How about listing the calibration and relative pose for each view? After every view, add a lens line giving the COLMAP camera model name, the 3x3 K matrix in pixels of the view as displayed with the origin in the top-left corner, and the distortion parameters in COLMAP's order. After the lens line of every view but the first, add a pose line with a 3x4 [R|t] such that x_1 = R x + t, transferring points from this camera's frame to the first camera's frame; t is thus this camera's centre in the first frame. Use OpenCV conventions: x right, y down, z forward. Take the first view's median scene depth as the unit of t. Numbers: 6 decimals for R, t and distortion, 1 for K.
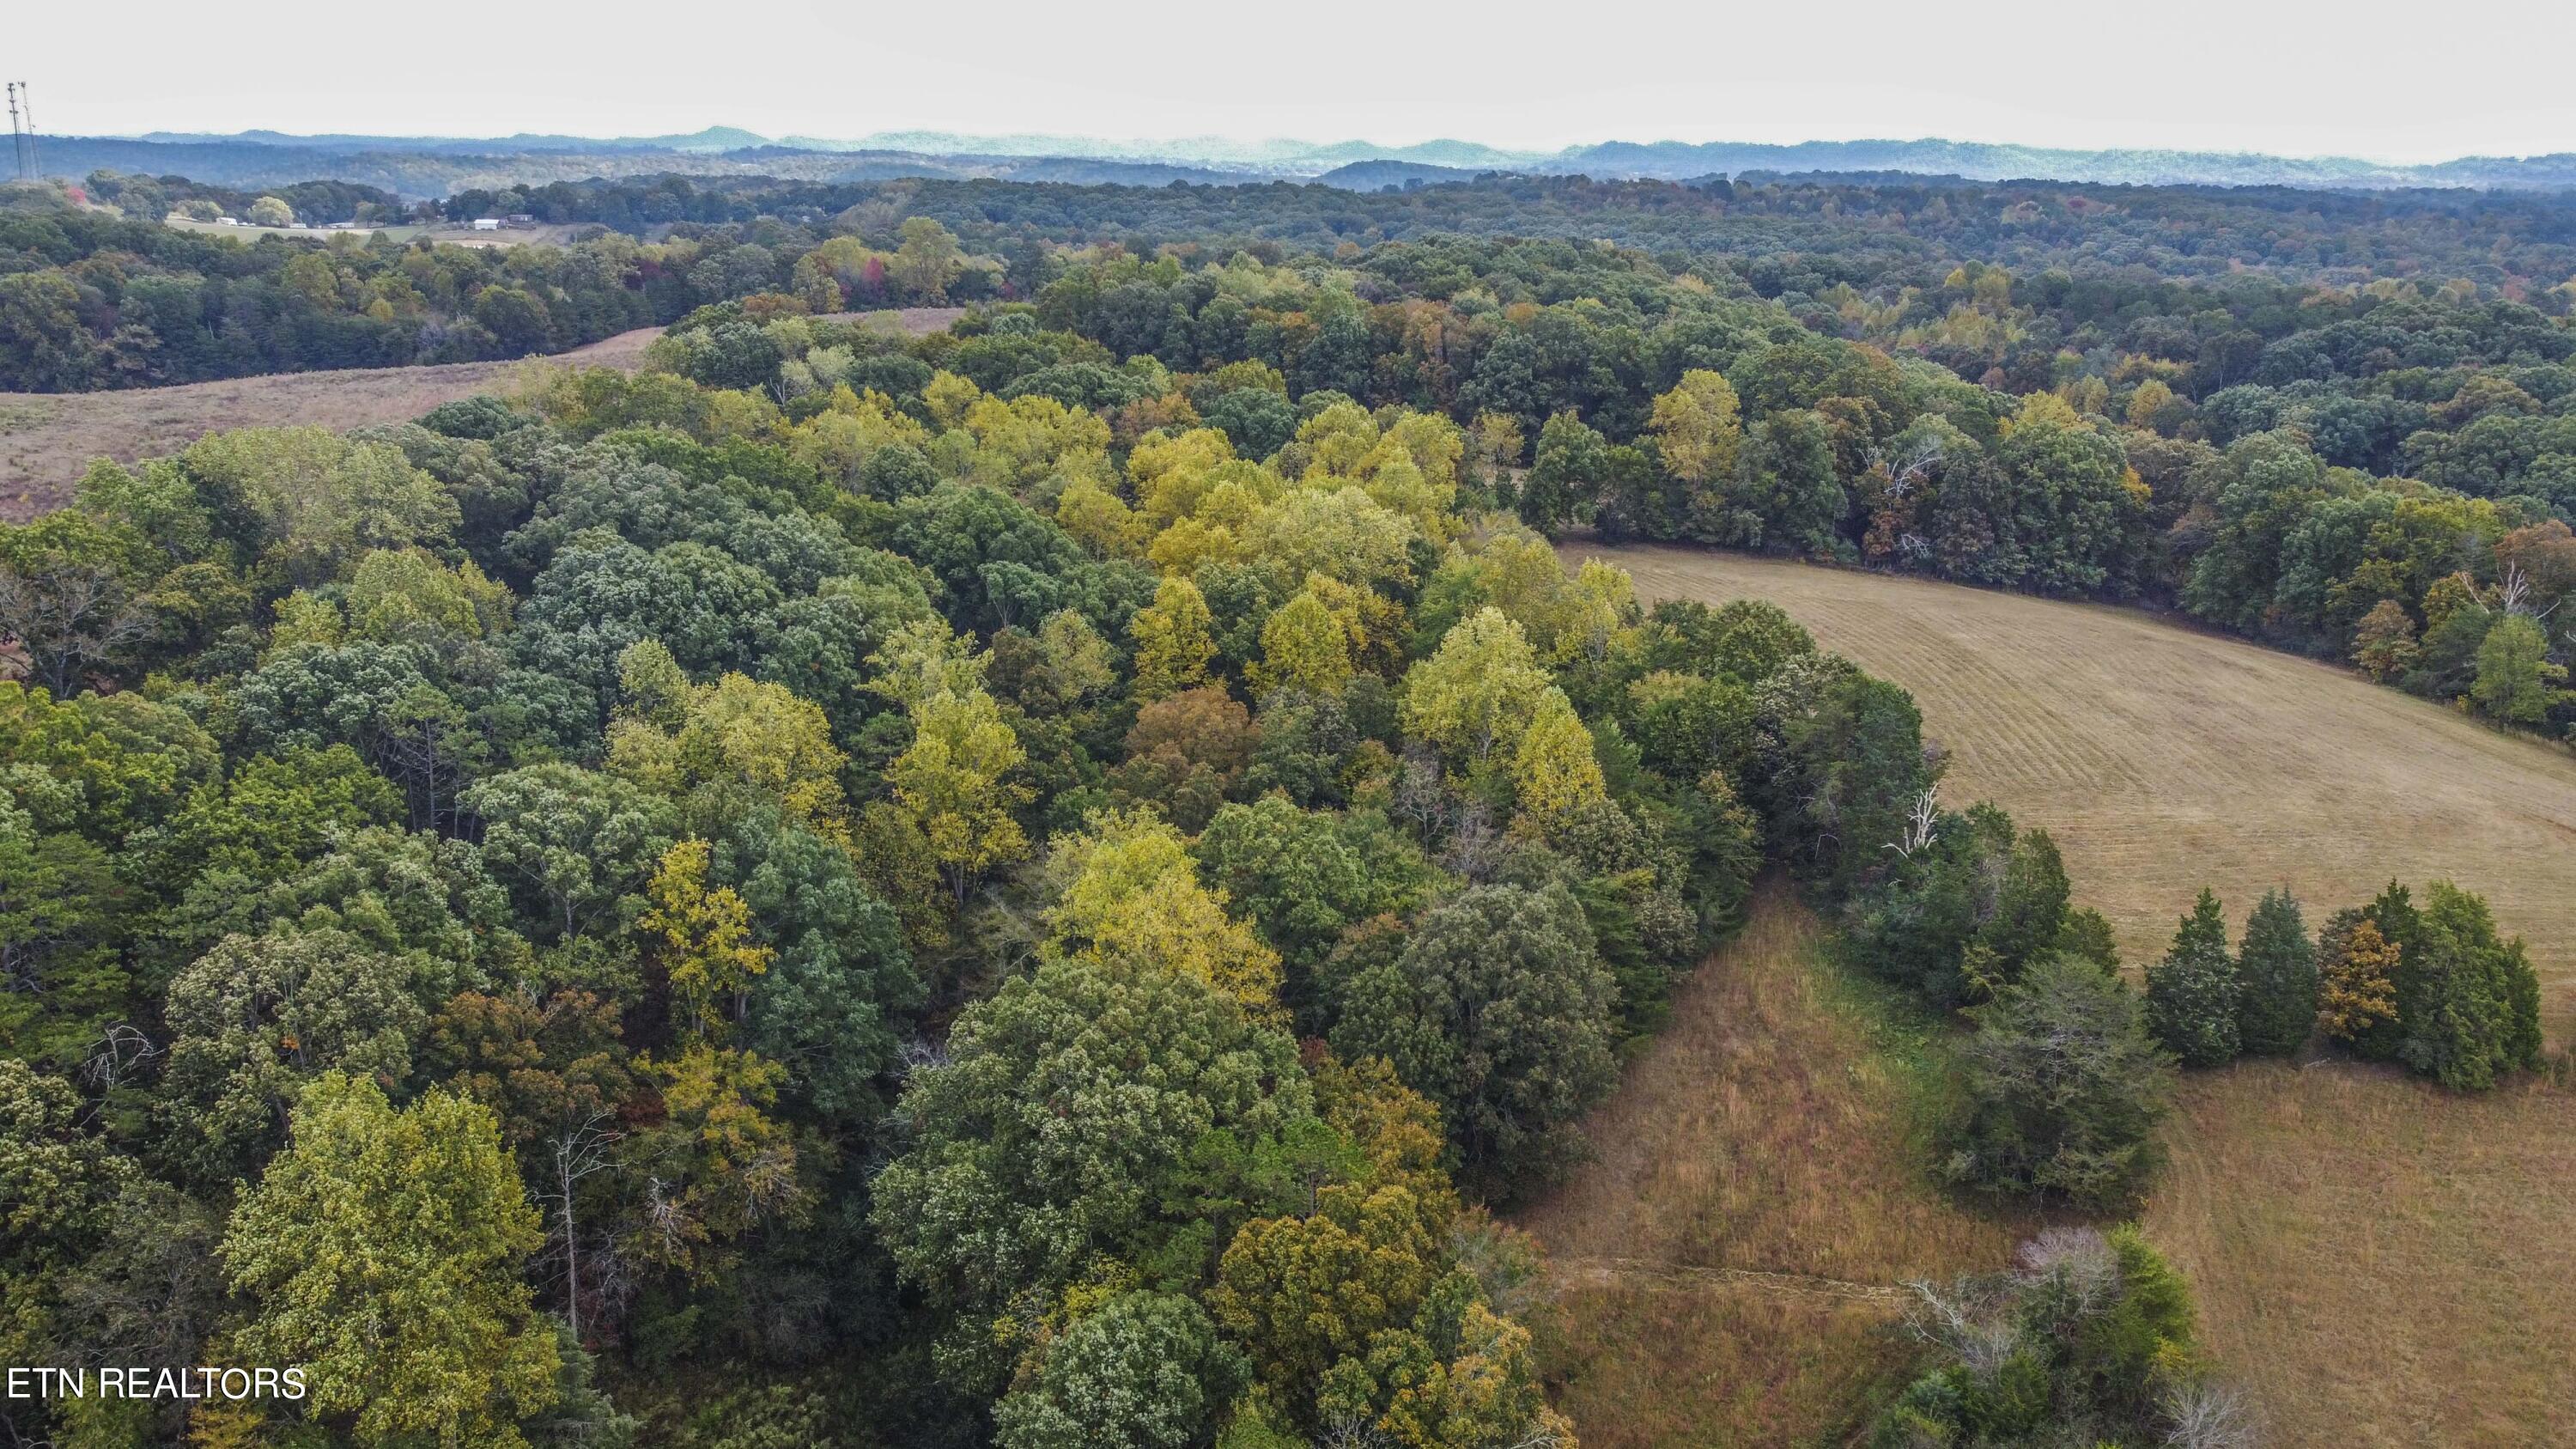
lens RADIAL K [[1942.9, 0, 1288.0], [0, 1942.9, 724.5], [0, 0, 1]] dist [0.013893, -0.001233]
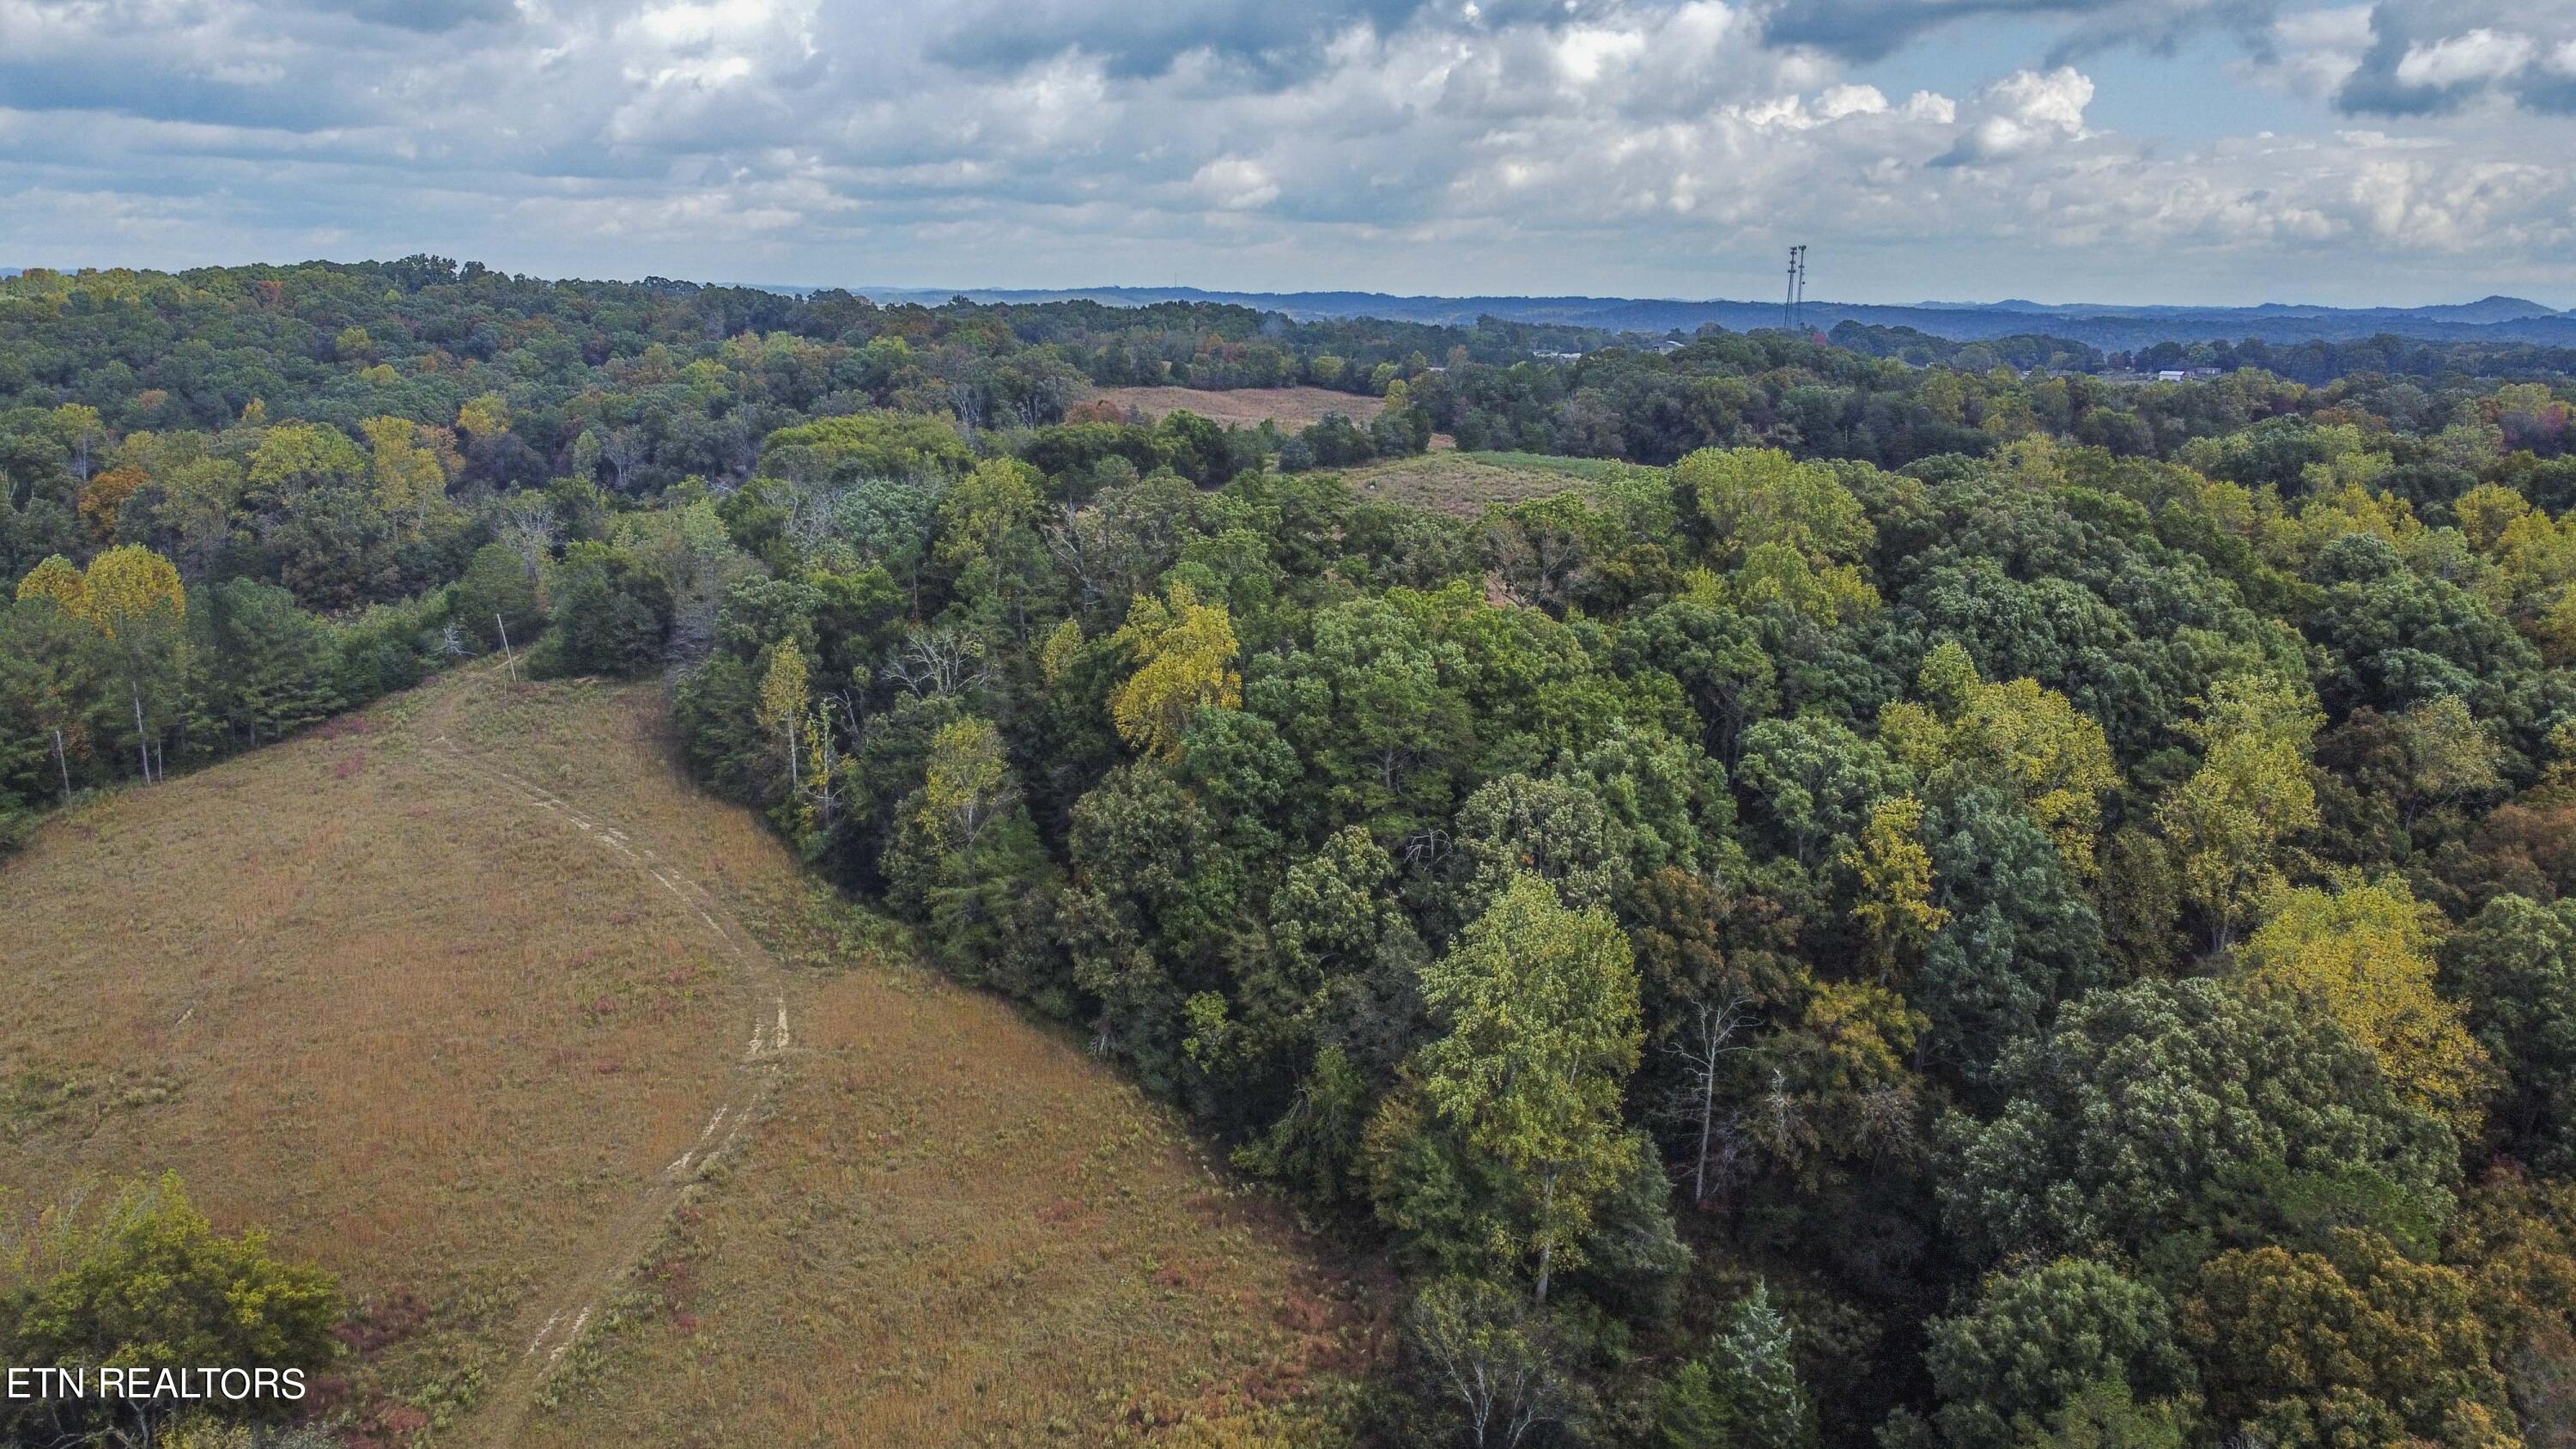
lens RADIAL K [[1976.4, 0, 1288.0], [0, 1976.4, 724.5], [0, 0, 1]] dist [-0.002076, -0.001296]
pose [[0.669760, 0.148490, -0.727579, 0.226631], [-0.216443, 0.976295, 0.000007, 0.082398], [0.710333, 0.157475, 0.686024, -0.002308]]
